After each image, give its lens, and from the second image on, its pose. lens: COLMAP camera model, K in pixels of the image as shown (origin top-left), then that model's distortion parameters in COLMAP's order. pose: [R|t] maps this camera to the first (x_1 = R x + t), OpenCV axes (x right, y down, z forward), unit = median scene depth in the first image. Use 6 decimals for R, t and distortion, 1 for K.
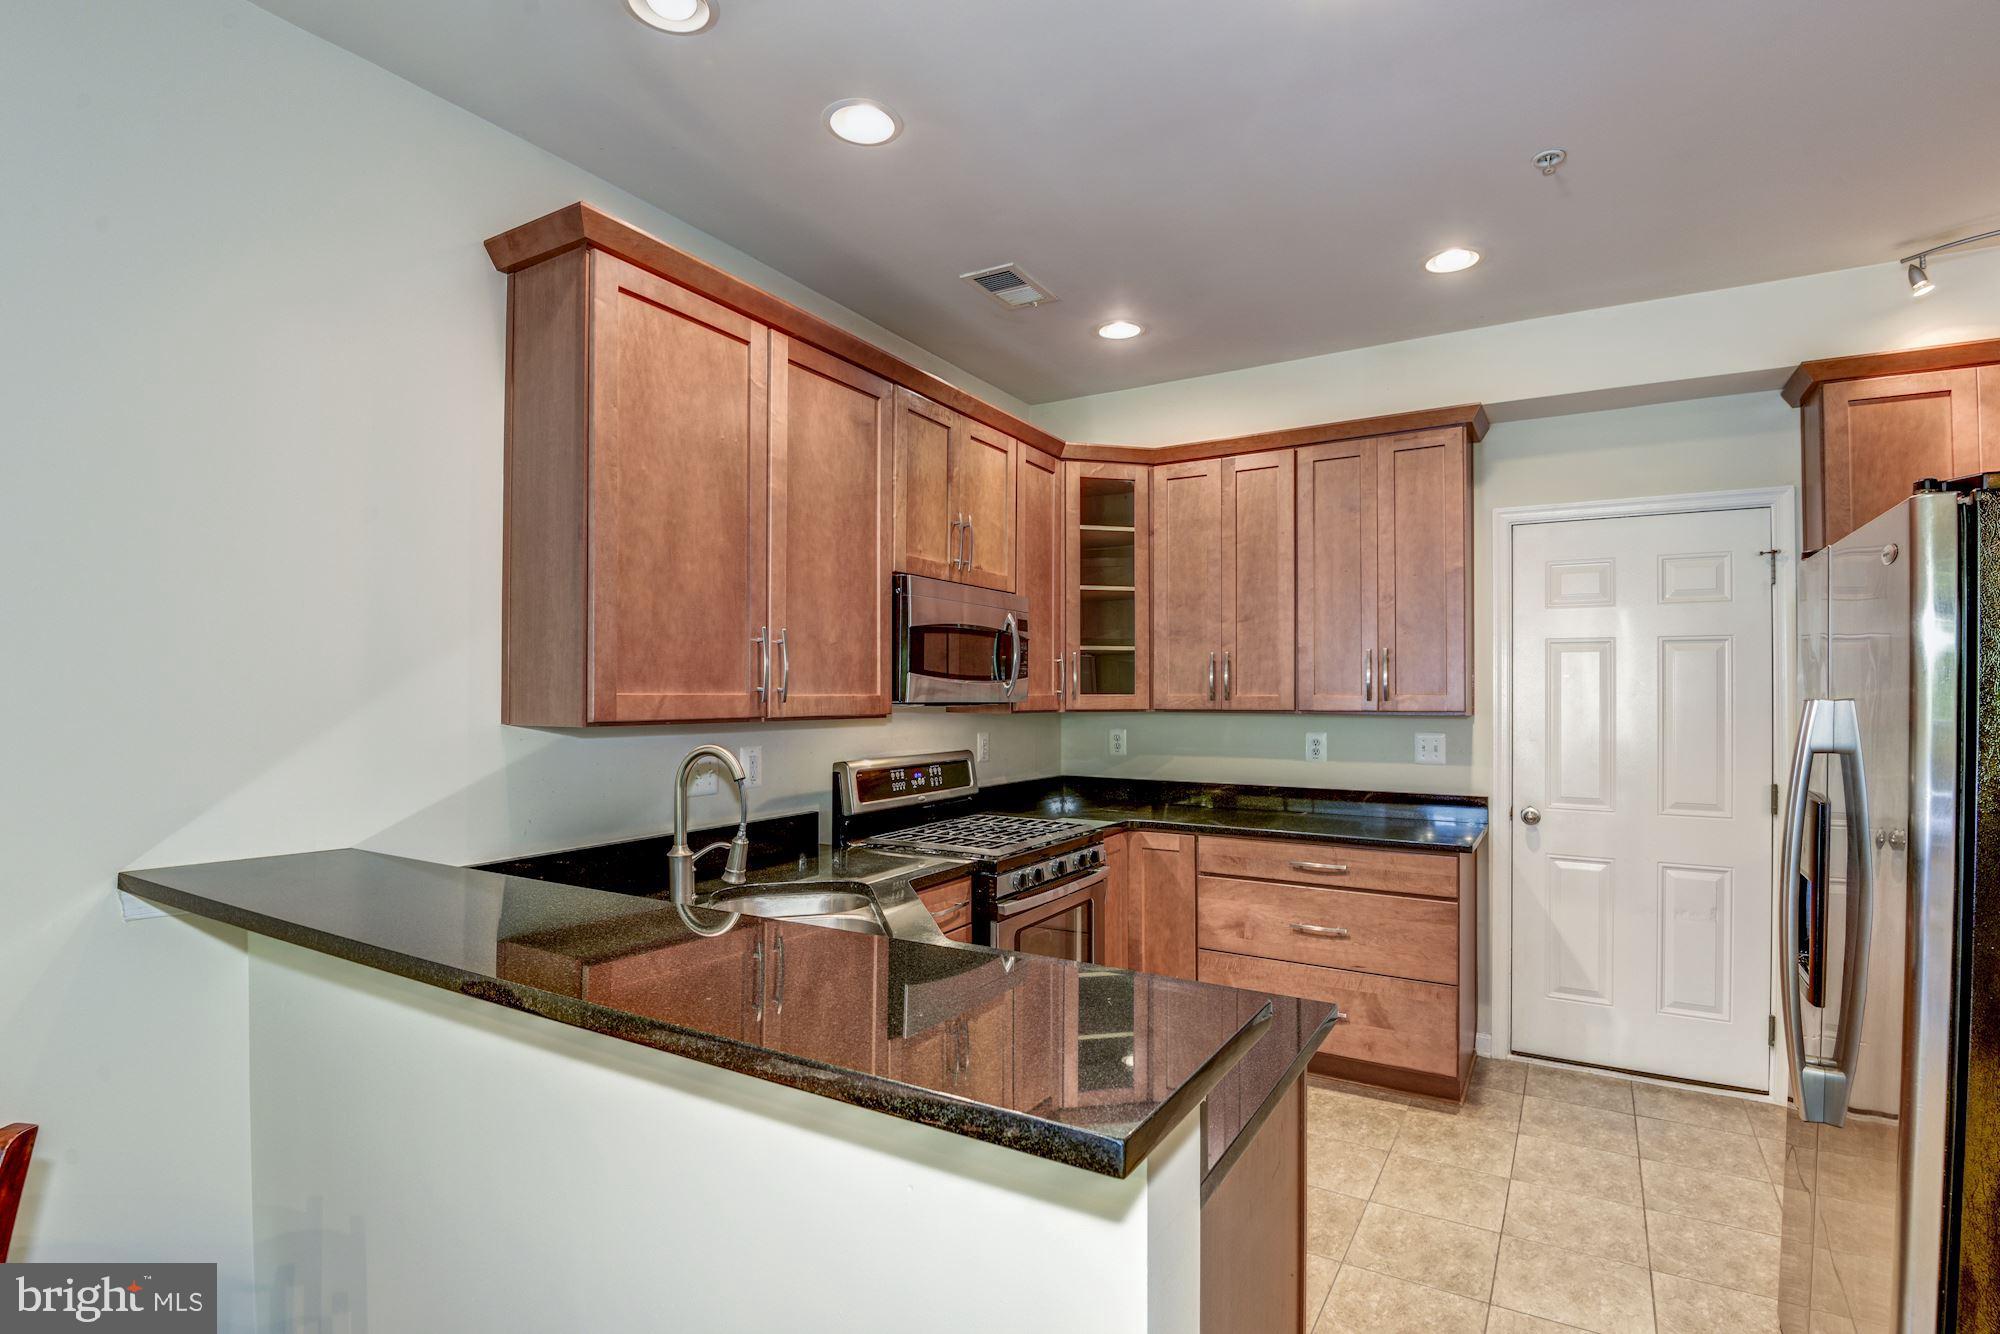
lens RADIAL K [[935.5, 0, 993.4], [0, 935.5, 686.0], [0, 0, 1]] dist [-0.014492, -0.012409]
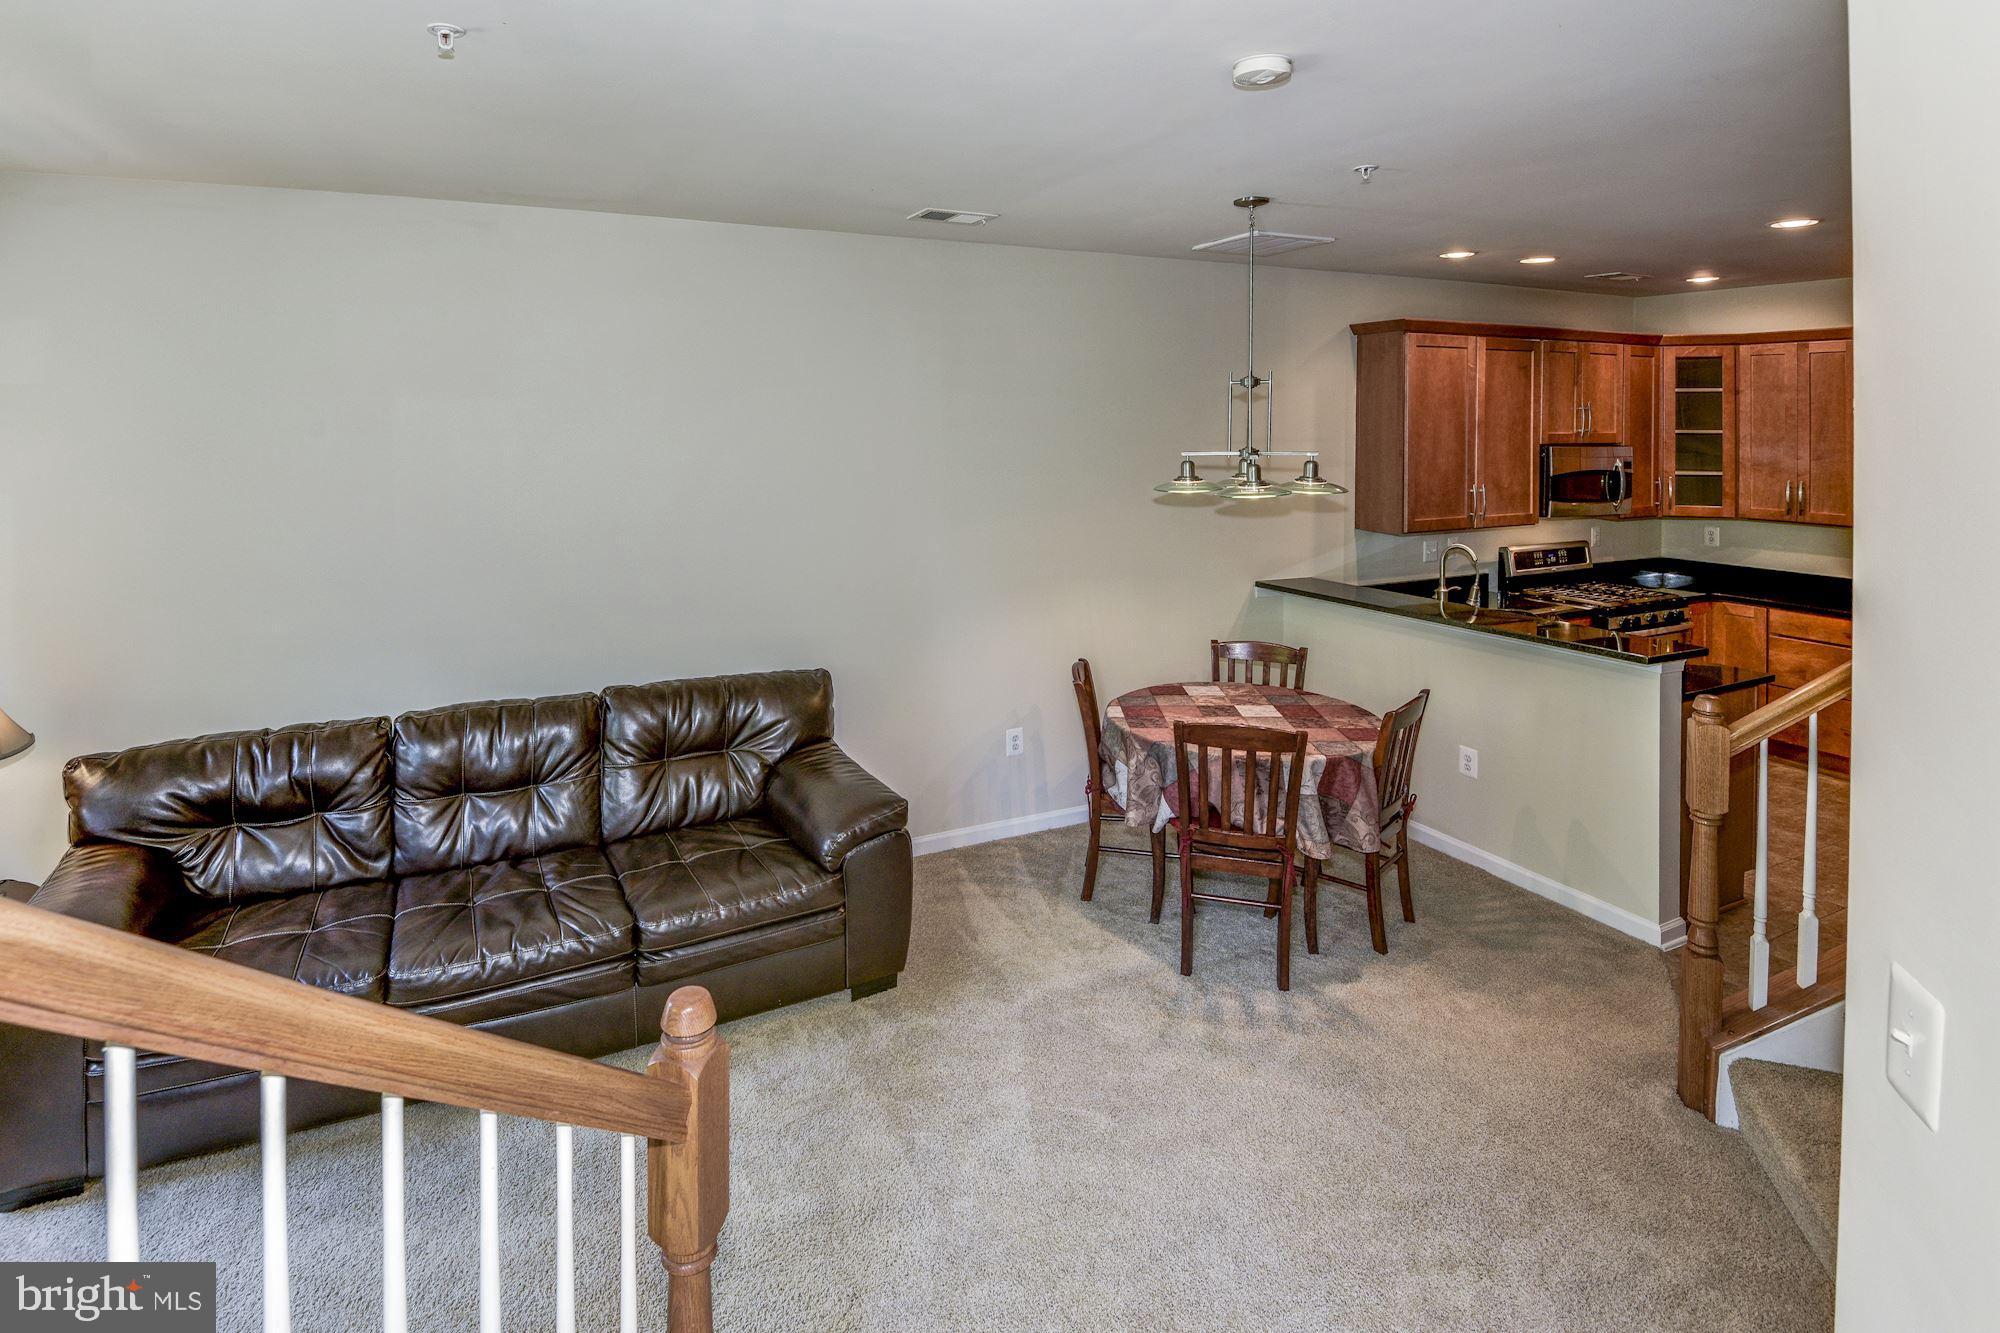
lens RADIAL K [[993.6, 0, 913.0], [0, 993.6, 428.9], [0, 0, 1]] dist [-0.012420, -0.006561]
pose [[0.824256, 0.005124, -0.566194, -0.022623], [0.008040, 0.999752, 0.020753, -0.180083], [0.566160, -0.021658, 0.824011, -1.120068]]
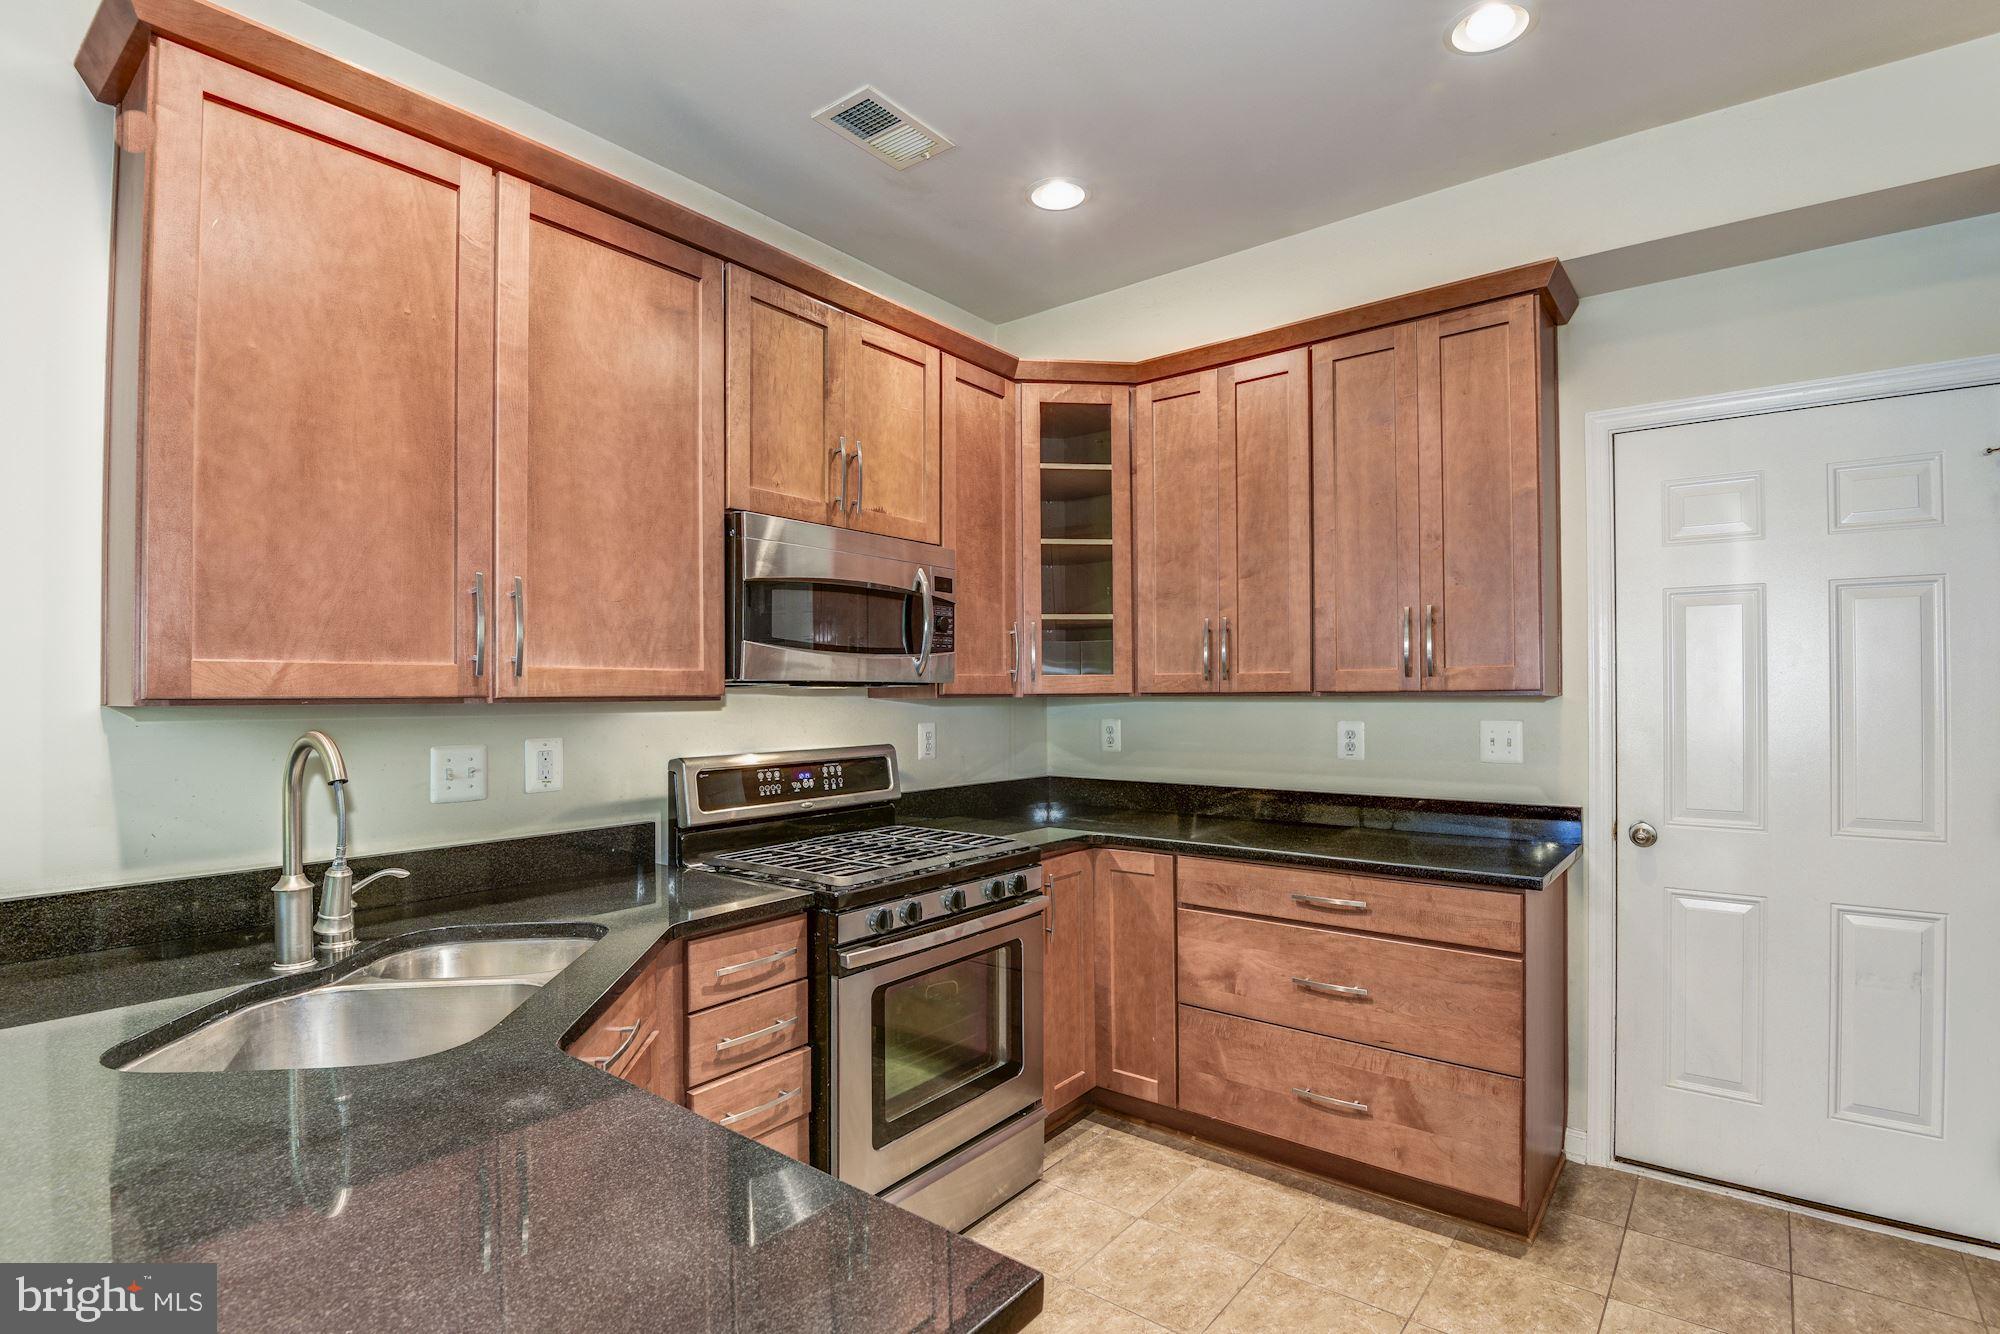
lens RADIAL K [[935.5, 0, 1001.6], [0, 935.5, 687.8], [0, 0, 1]] dist [-0.014492, -0.012409]
pose [[0.992656, -0.008211, -0.120693, 0.183586], [0.008541, 0.999961, 0.002218, 0.021419], [0.120670, -0.003233, 0.992687, 0.242567]]
